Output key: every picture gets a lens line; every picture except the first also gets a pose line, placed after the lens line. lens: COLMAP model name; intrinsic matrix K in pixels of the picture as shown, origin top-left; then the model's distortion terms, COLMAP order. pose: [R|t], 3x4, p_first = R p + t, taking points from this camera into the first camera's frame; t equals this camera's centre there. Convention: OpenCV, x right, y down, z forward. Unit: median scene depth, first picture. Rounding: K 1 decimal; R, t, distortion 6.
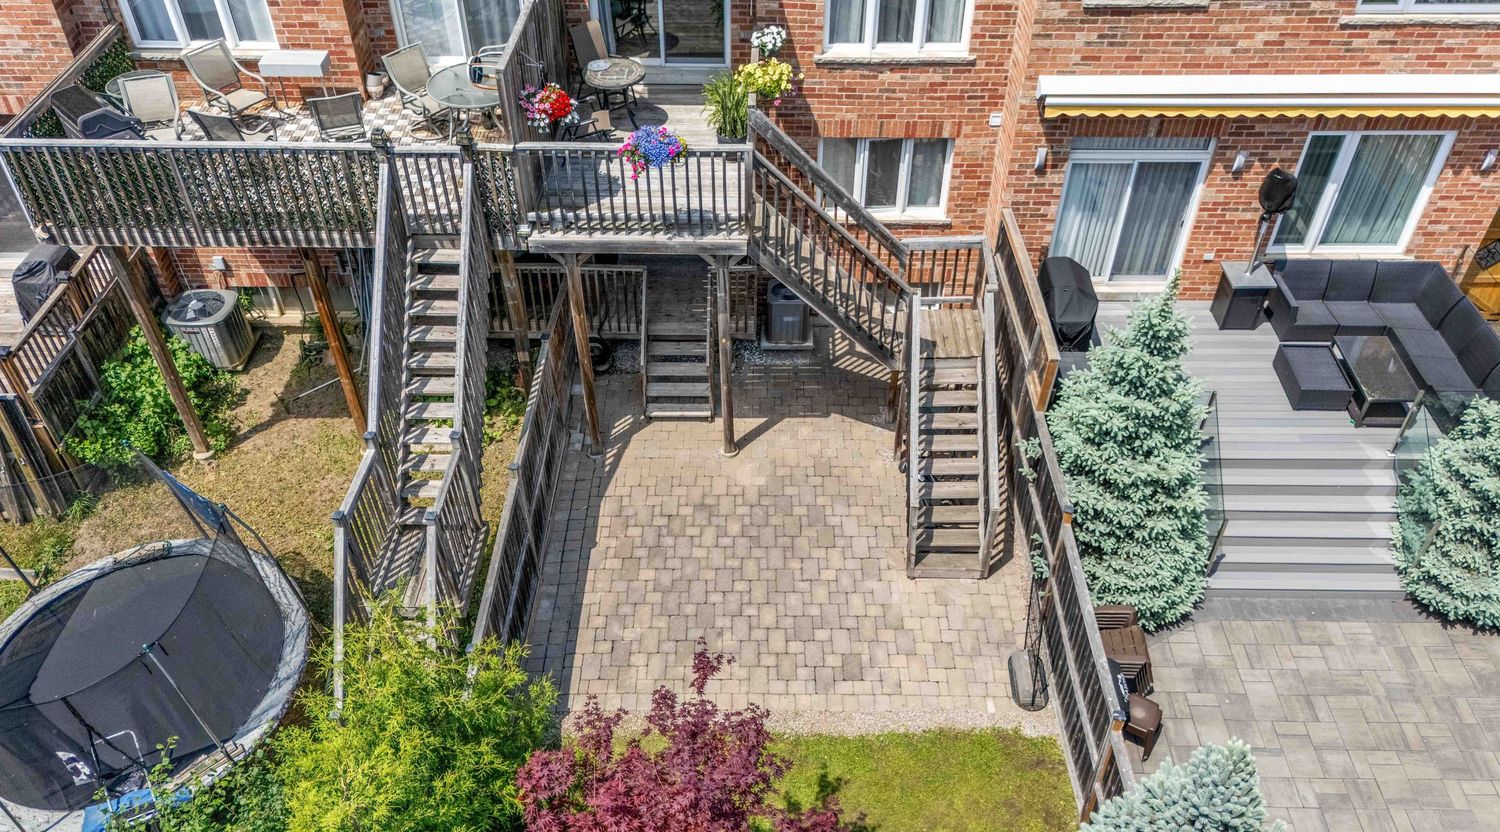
lens RADIAL K [[1158.3, 0, 751.6], [0, 1158.3, 424.2], [0, 0, 1]] dist [0.045510, -0.030641]
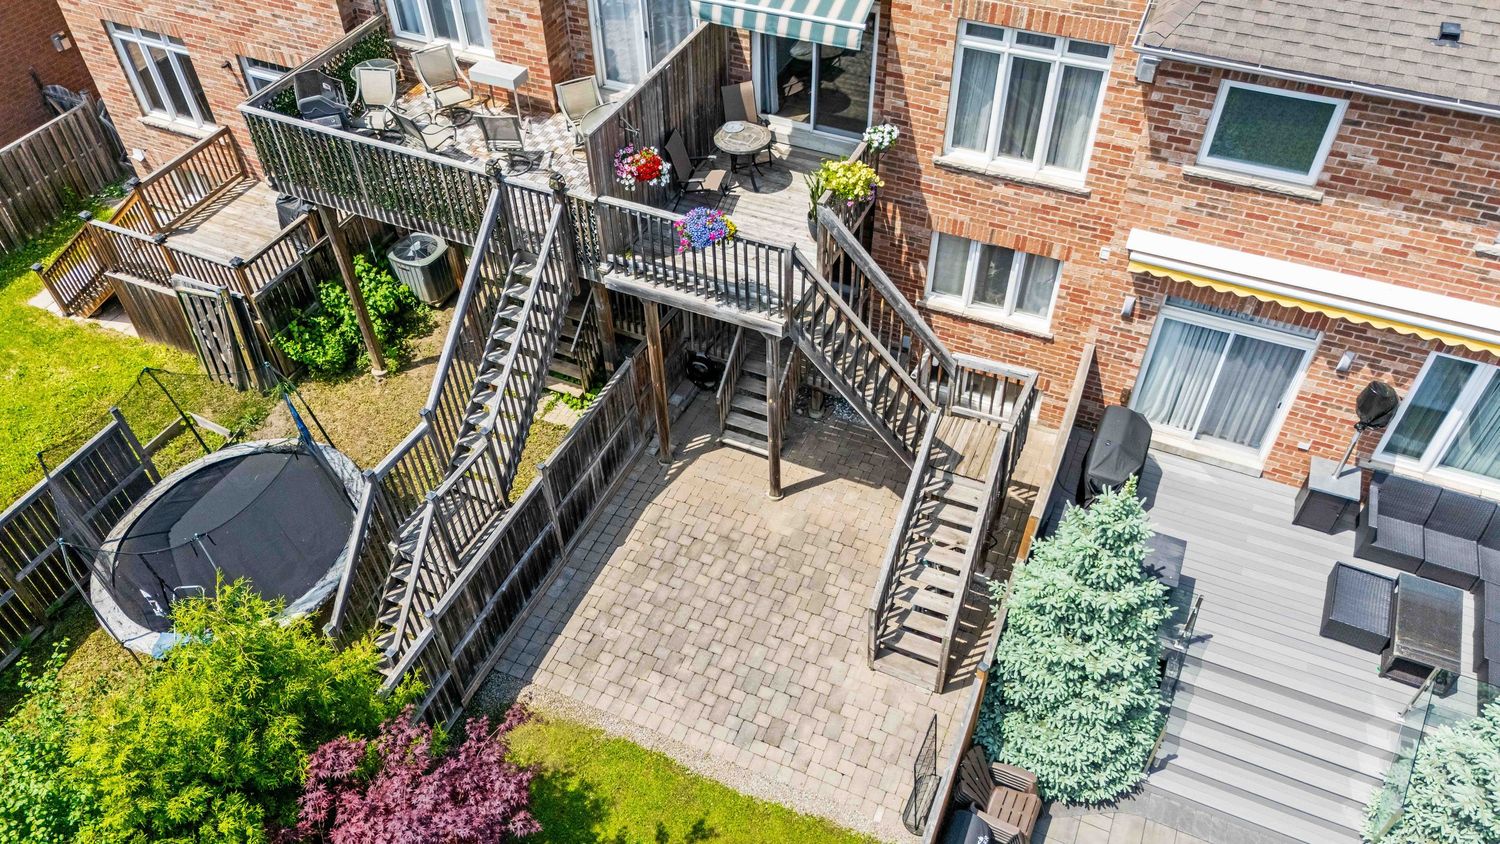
lens RADIAL K [[1101.1, 0, 755.7], [0, 1101.1, 421.3], [0, 0, 1]] dist [0.058614, -0.055713]
pose [[0.918494, 0.271994, -0.287032, 0.259589], [-0.255918, 0.962226, 0.092884, -0.144200], [0.301454, -0.011856, 0.953407, 0.016377]]
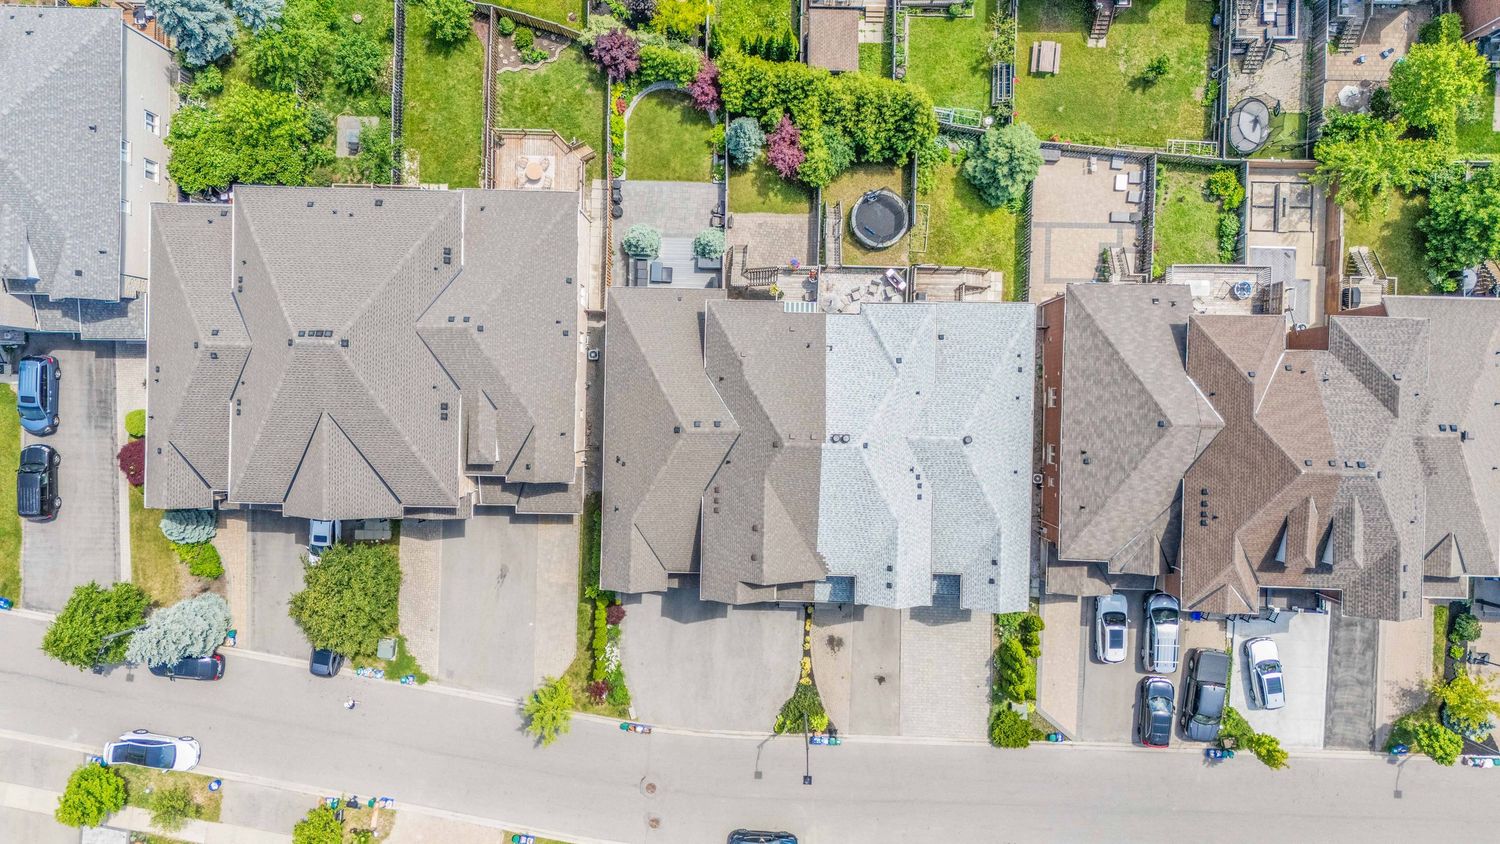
lens RADIAL K [[1060.5, 0, 754.0], [0, 1060.5, 421.8], [0, 0, 1]] dist [0.060604, -0.044457]
pose [[-0.999854, -0.015531, 0.007088, 0.058851], [0.015735, -0.677313, 0.735527, -3.928102], [-0.006623, 0.735531, 0.677458, -1.684230]]
